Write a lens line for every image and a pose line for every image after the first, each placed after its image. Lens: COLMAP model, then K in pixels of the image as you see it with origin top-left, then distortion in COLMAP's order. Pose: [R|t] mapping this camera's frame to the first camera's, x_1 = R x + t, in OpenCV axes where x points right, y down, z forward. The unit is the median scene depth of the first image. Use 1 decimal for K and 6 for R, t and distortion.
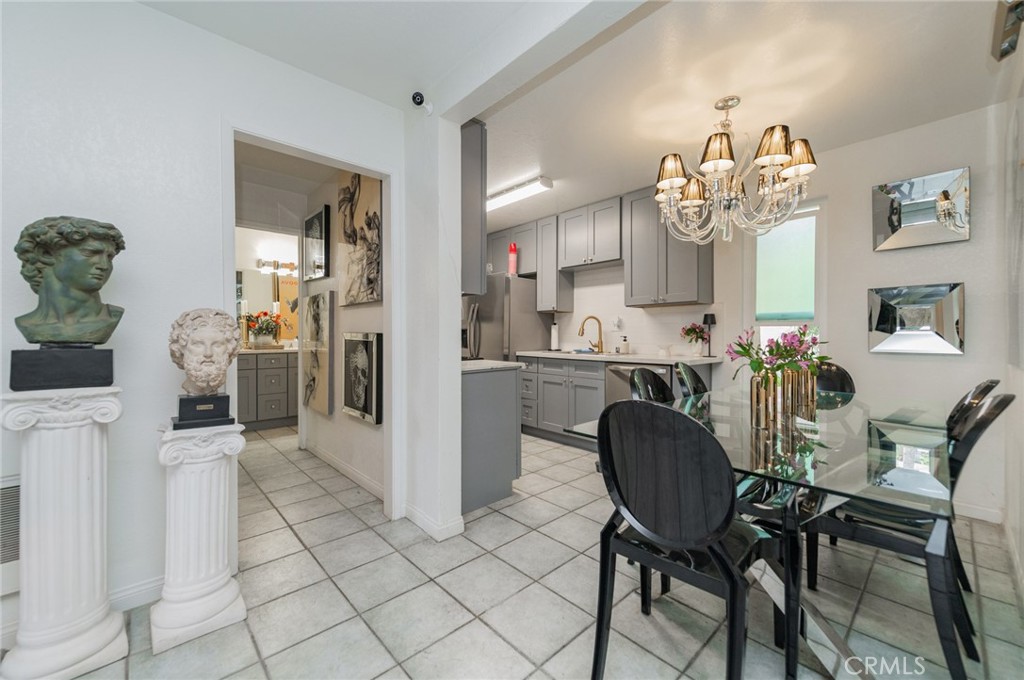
lens RADIAL K [[399.0, 0, 518.3], [0, 399.0, 337.8], [0, 0, 1]] dist [0.002161, -0.000296]
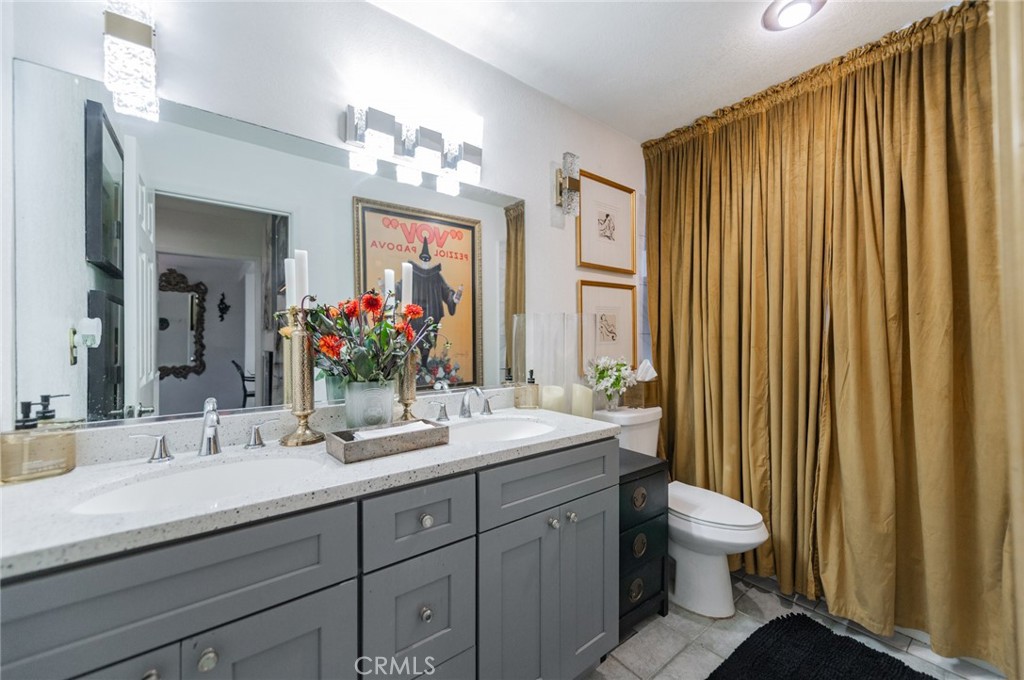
lens RADIAL K [[399.0, 0, 518.3], [0, 399.0, 337.8], [0, 0, 1]] dist [0.002161, -0.000296]
pose [[0.996632, 0.002864, -0.081955, -1.685172], [-0.002771, 0.999995, 0.001258, -0.121592], [0.081958, -0.001027, 0.996635, 2.434925]]
